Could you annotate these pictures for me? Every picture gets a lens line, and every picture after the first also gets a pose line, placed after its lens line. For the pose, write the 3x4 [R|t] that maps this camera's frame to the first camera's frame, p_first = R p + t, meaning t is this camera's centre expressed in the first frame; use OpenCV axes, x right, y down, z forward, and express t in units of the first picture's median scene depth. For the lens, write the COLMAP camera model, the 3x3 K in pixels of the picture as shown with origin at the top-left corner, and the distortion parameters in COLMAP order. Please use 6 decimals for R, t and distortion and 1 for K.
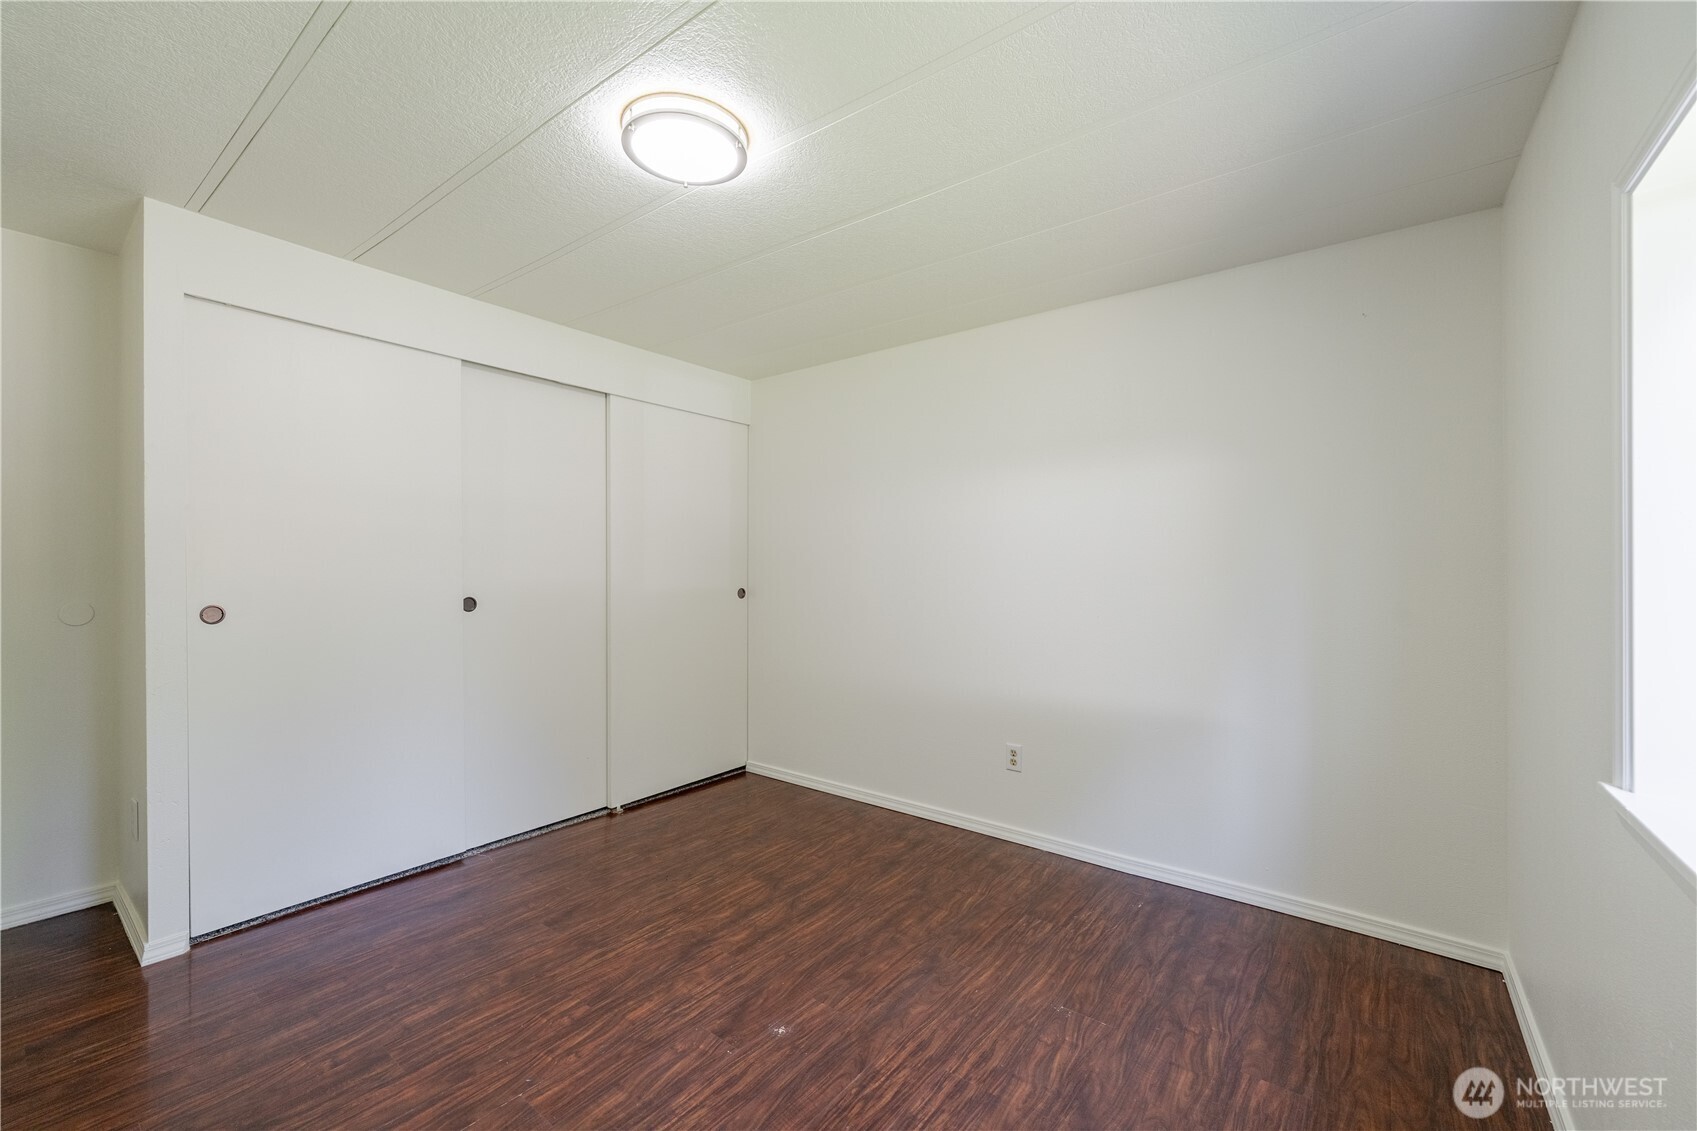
lens RADIAL K [[678.6, 0, 853.8], [0, 678.6, 568.2], [0, 0, 1]] dist [0.001395, -0.000845]
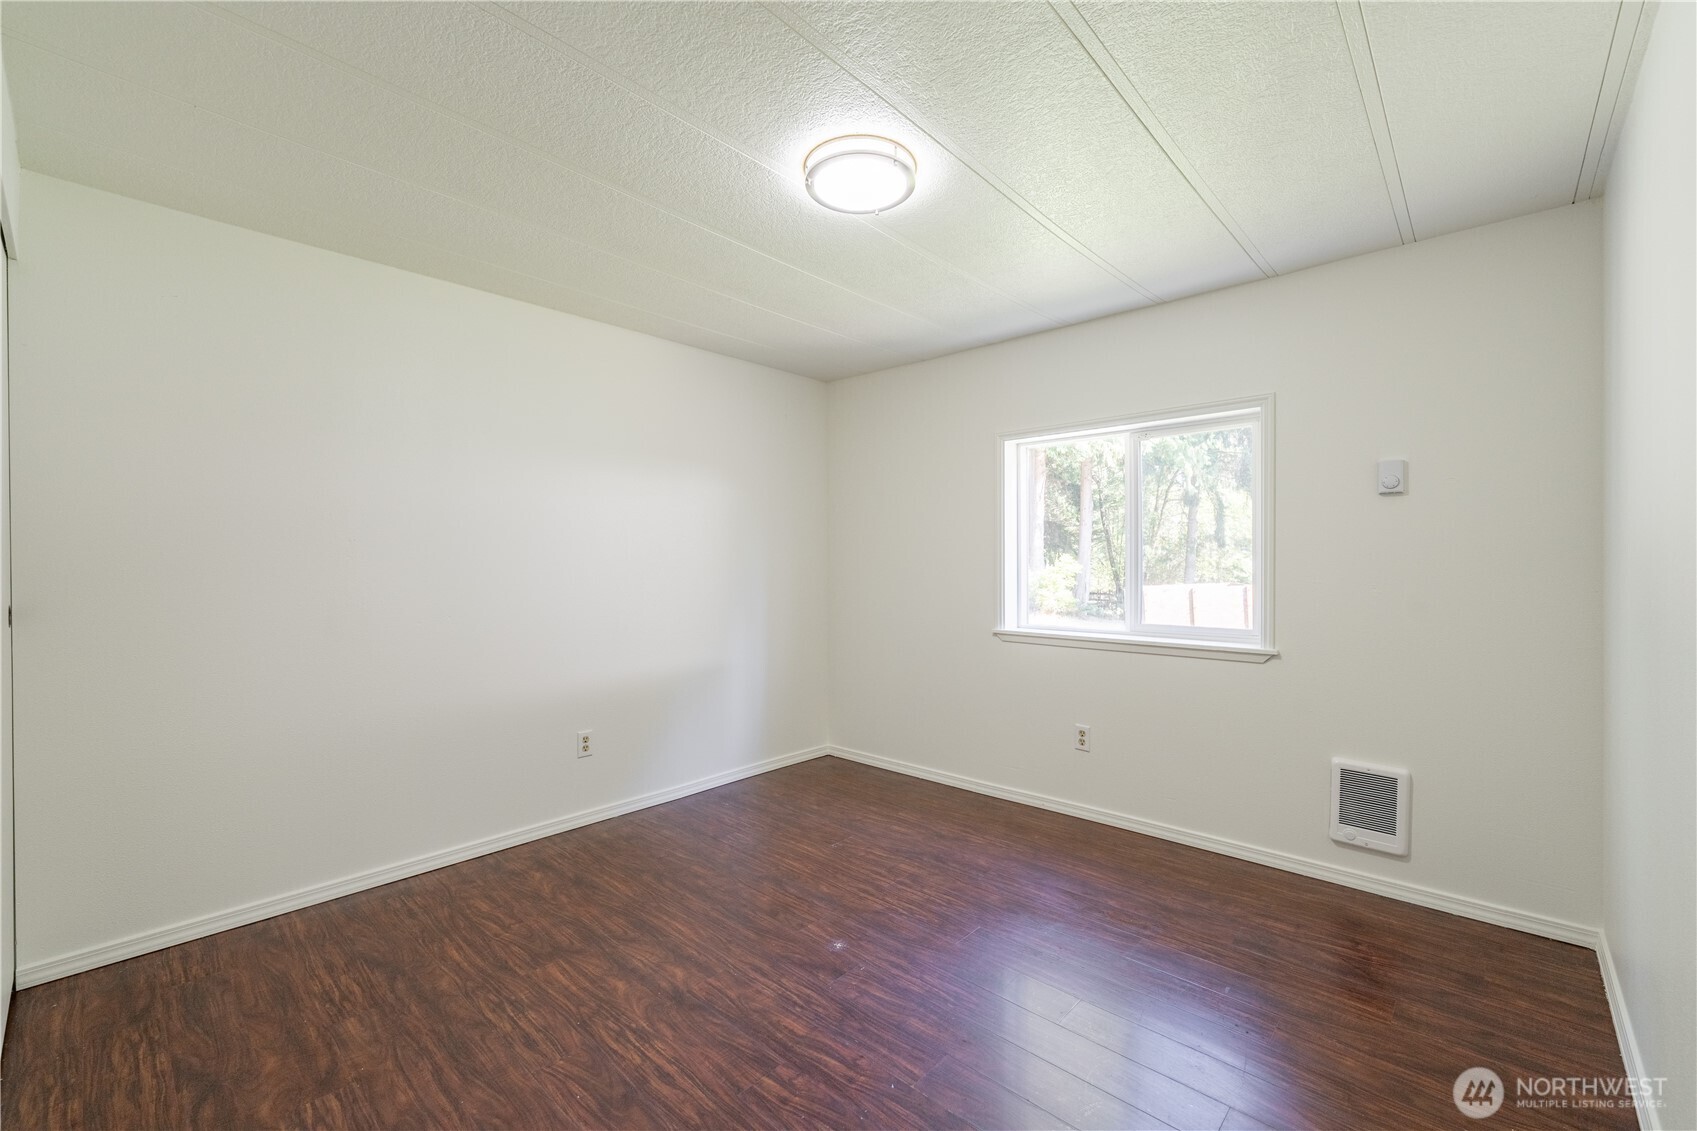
lens RADIAL K [[678.6, 0, 841.7], [0, 678.6, 574.8], [0, 0, 1]] dist [0.001395, -0.000845]
pose [[0.112491, -0.024870, 0.993341, -0.980619], [0.003538, 0.999690, 0.024629, -0.004016], [-0.993646, 0.000744, 0.112544, 0.655185]]
